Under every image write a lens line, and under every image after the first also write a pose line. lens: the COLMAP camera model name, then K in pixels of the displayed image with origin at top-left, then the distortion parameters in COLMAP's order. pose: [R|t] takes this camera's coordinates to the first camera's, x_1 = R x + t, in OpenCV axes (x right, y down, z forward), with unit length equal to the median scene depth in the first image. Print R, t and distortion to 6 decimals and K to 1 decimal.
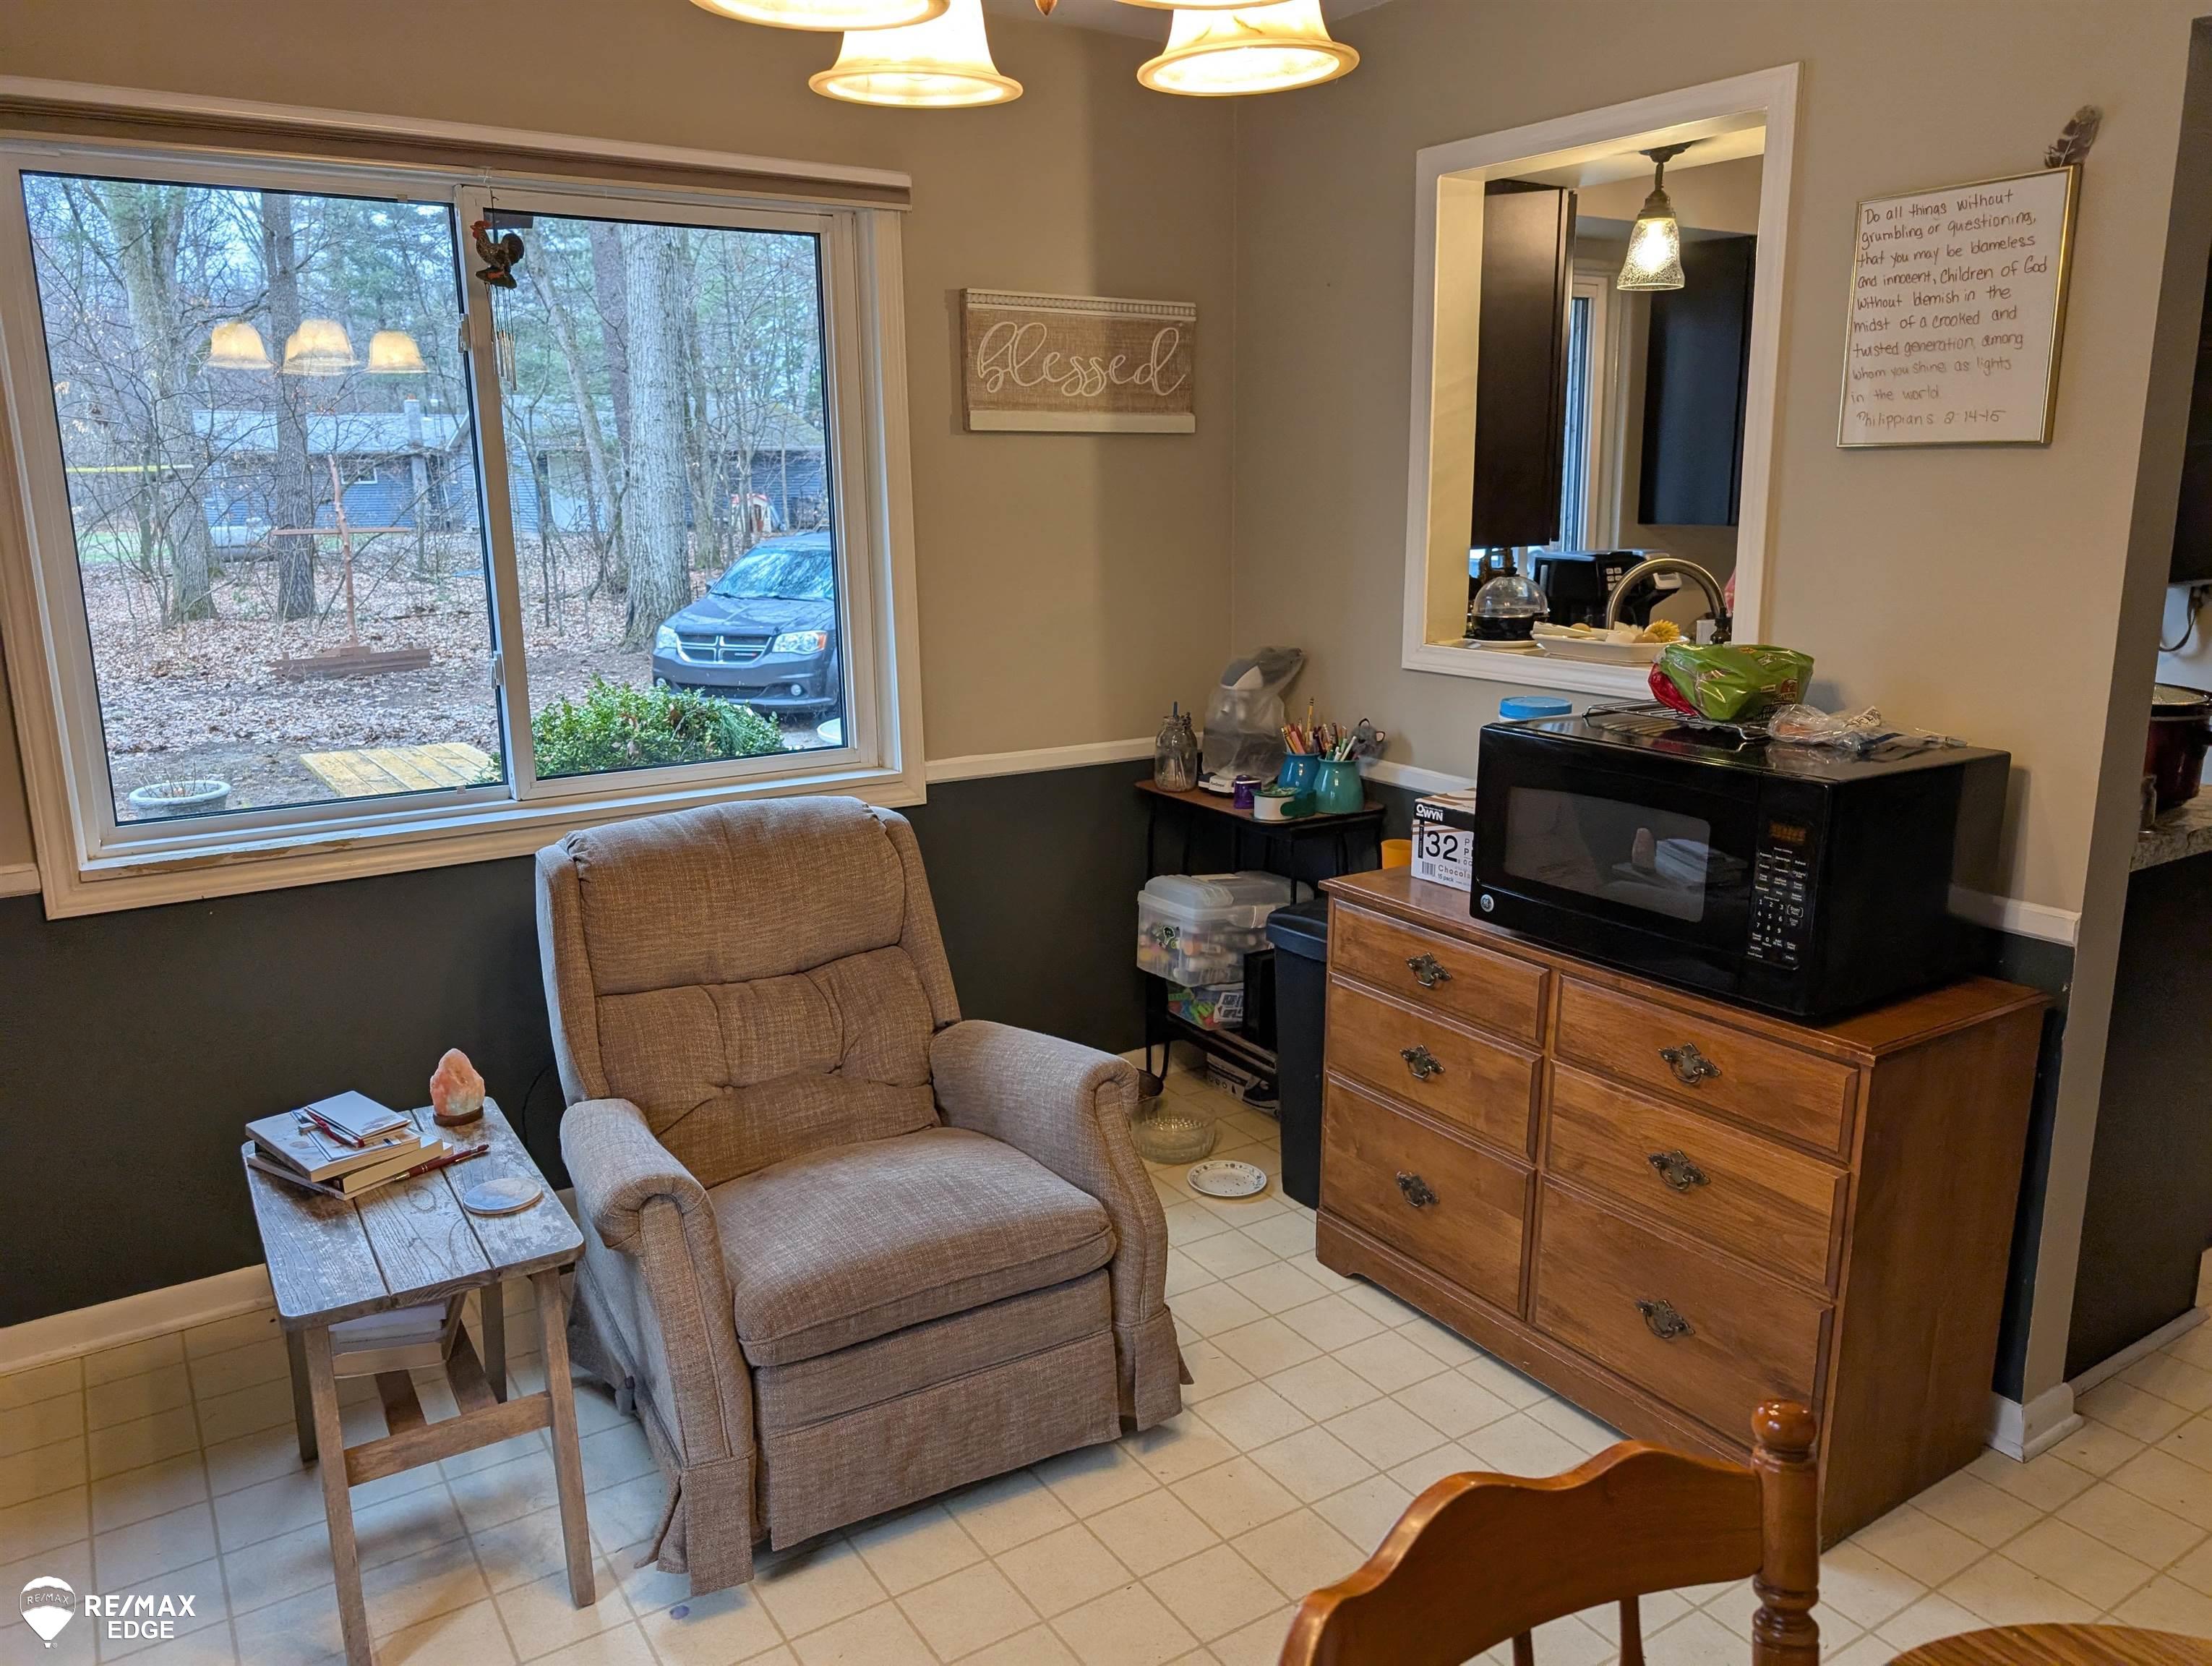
lens RADIAL K [[1595.8, 0, 1085.5], [0, 1595.8, 837.6], [0, 0, 1]] dist [0.013469, -0.033258]
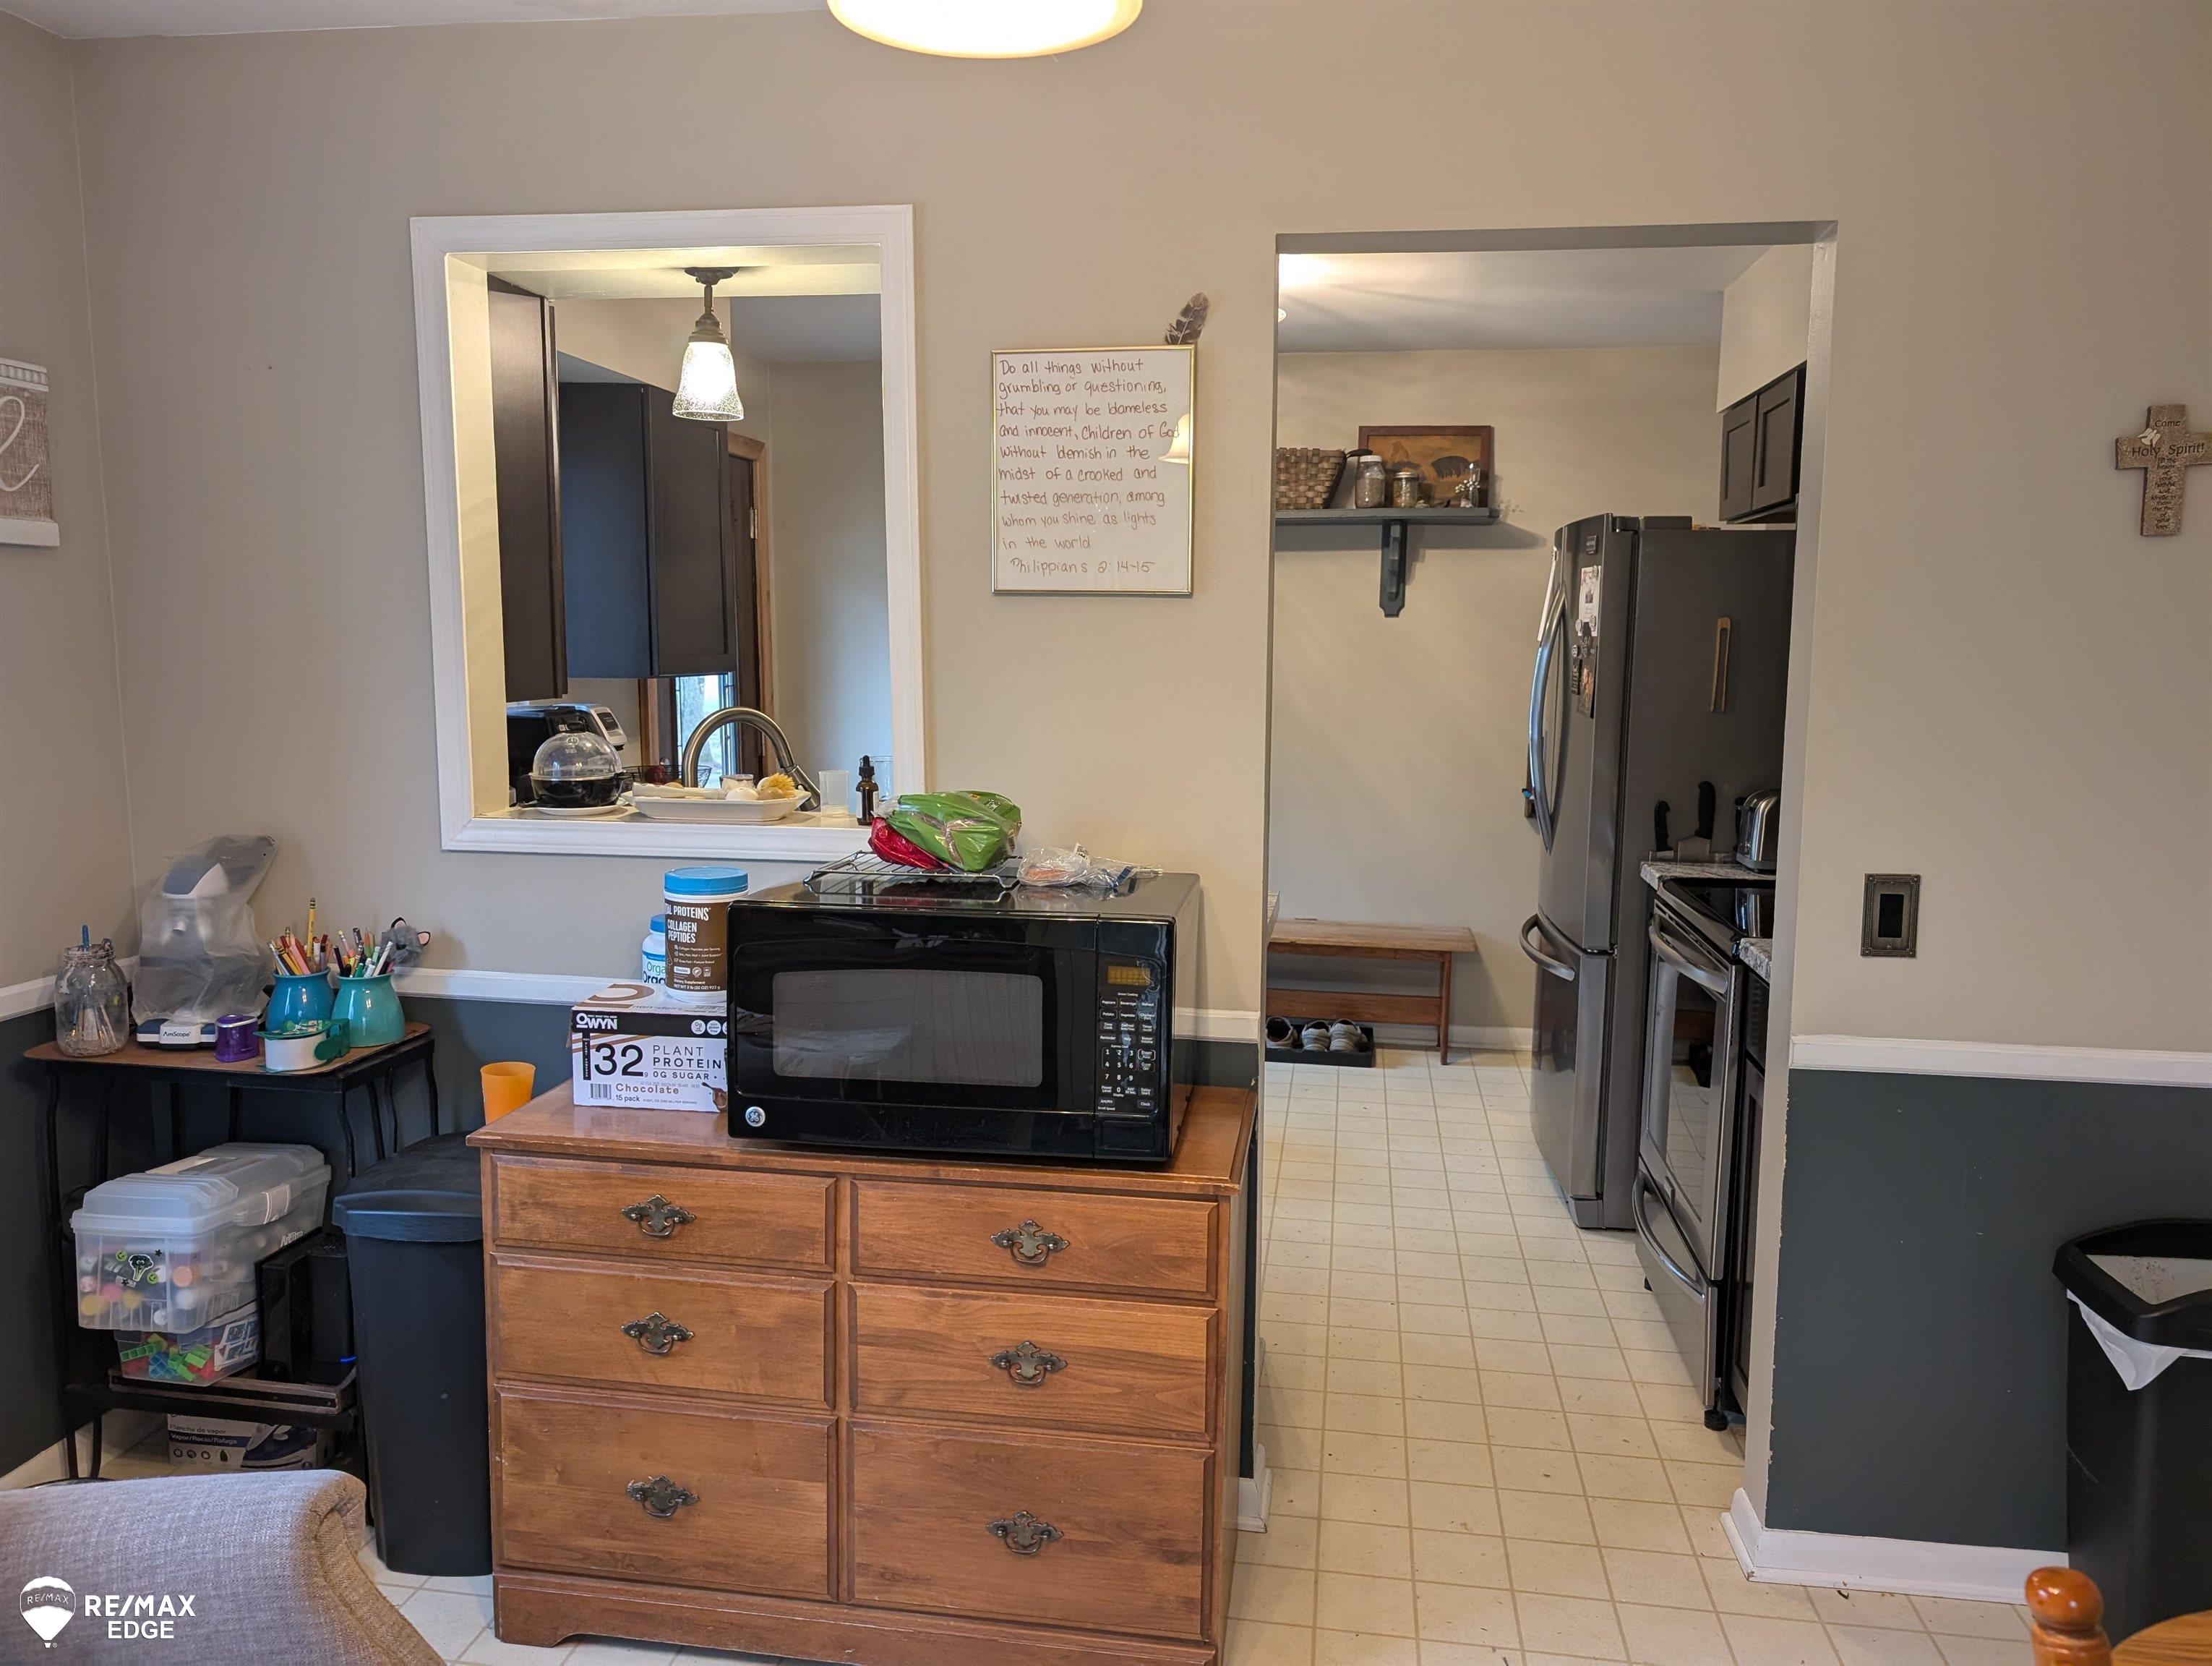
lens RADIAL K [[1595.8, 0, 1105.1], [0, 1595.8, 847.1], [0, 0, 1]] dist [0.013469, -0.033258]
pose [[0.657074, -0.079075, 0.749667, -0.222591], [0.151671, 0.988014, -0.028722, -0.042387], [-0.738410, 0.132576, 0.661192, 0.280279]]
